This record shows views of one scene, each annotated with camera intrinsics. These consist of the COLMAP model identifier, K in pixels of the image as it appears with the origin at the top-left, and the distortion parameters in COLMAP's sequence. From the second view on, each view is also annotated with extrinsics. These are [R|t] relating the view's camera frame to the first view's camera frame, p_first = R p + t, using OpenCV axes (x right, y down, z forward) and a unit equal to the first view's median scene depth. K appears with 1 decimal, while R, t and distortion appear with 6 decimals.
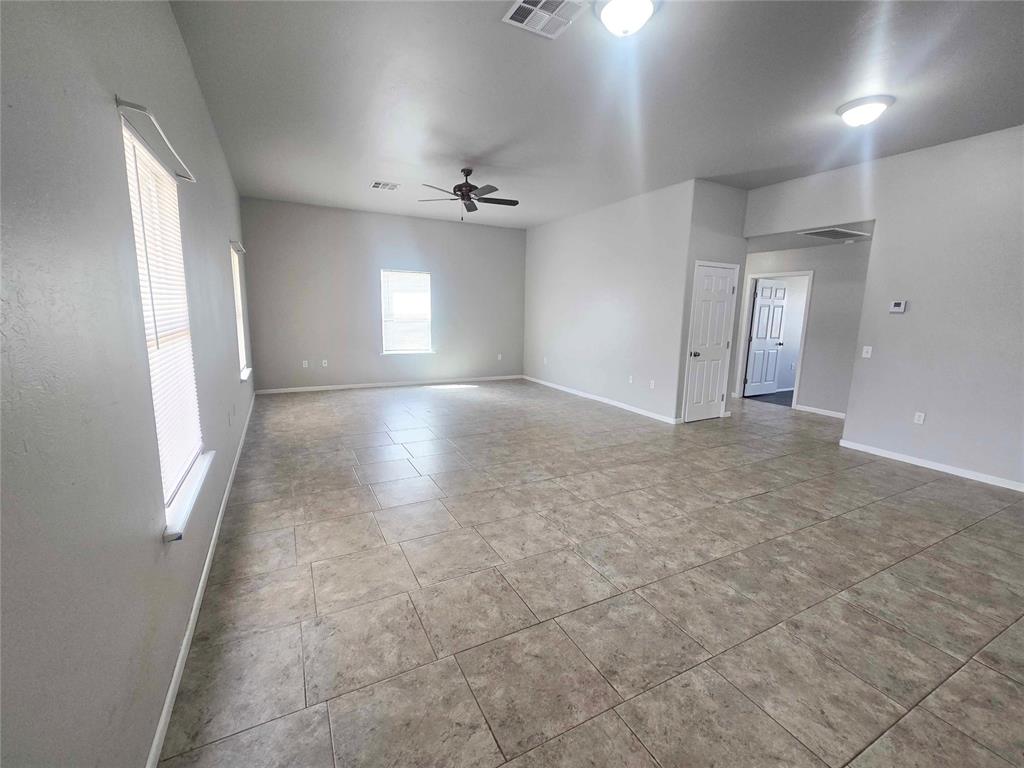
lens RADIAL K [[436.5, 0, 512.0], [0, 436.5, 384.0], [0, 0, 1]] dist [-0.001506, 0.000163]
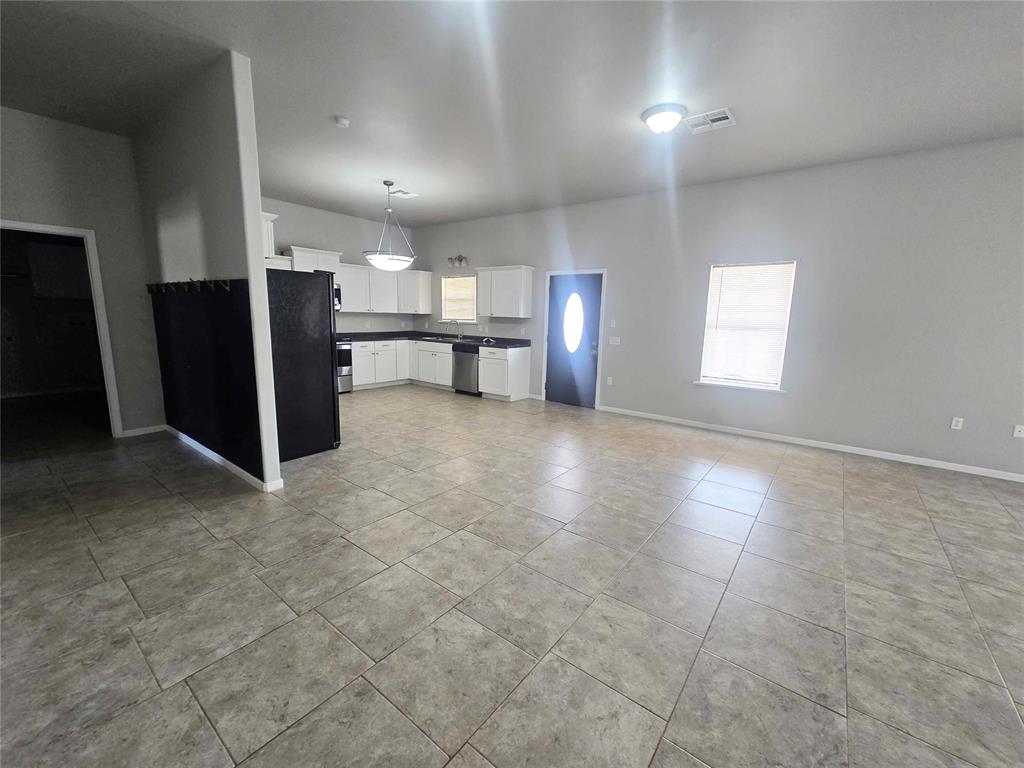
lens RADIAL K [[416.8, 0, 513.4], [0, 416.8, 388.1], [0, 0, 1]] dist [-0.003457, -0.000052]
pose [[-0.905275, 0.031734, -0.423639, 1.016556], [-0.114032, 0.942459, 0.314273, -0.255921], [0.409235, 0.332812, -0.849566, 1.710085]]
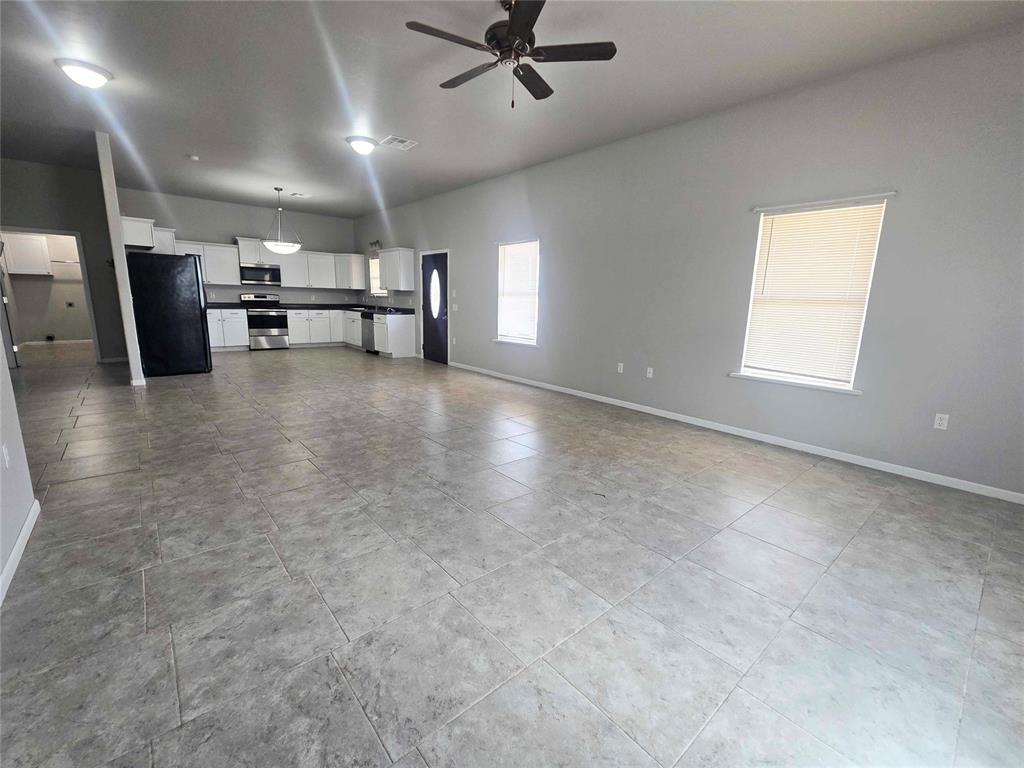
lens RADIAL K [[436.5, 0, 512.0], [0, 436.5, 384.0], [0, 0, 1]] dist [-0.001506, 0.000163]
pose [[-0.971612, -0.001443, -0.236576, 0.029109], [-0.085830, 0.934002, 0.346805, -0.393533], [0.220462, 0.357266, -0.907611, 2.672093]]
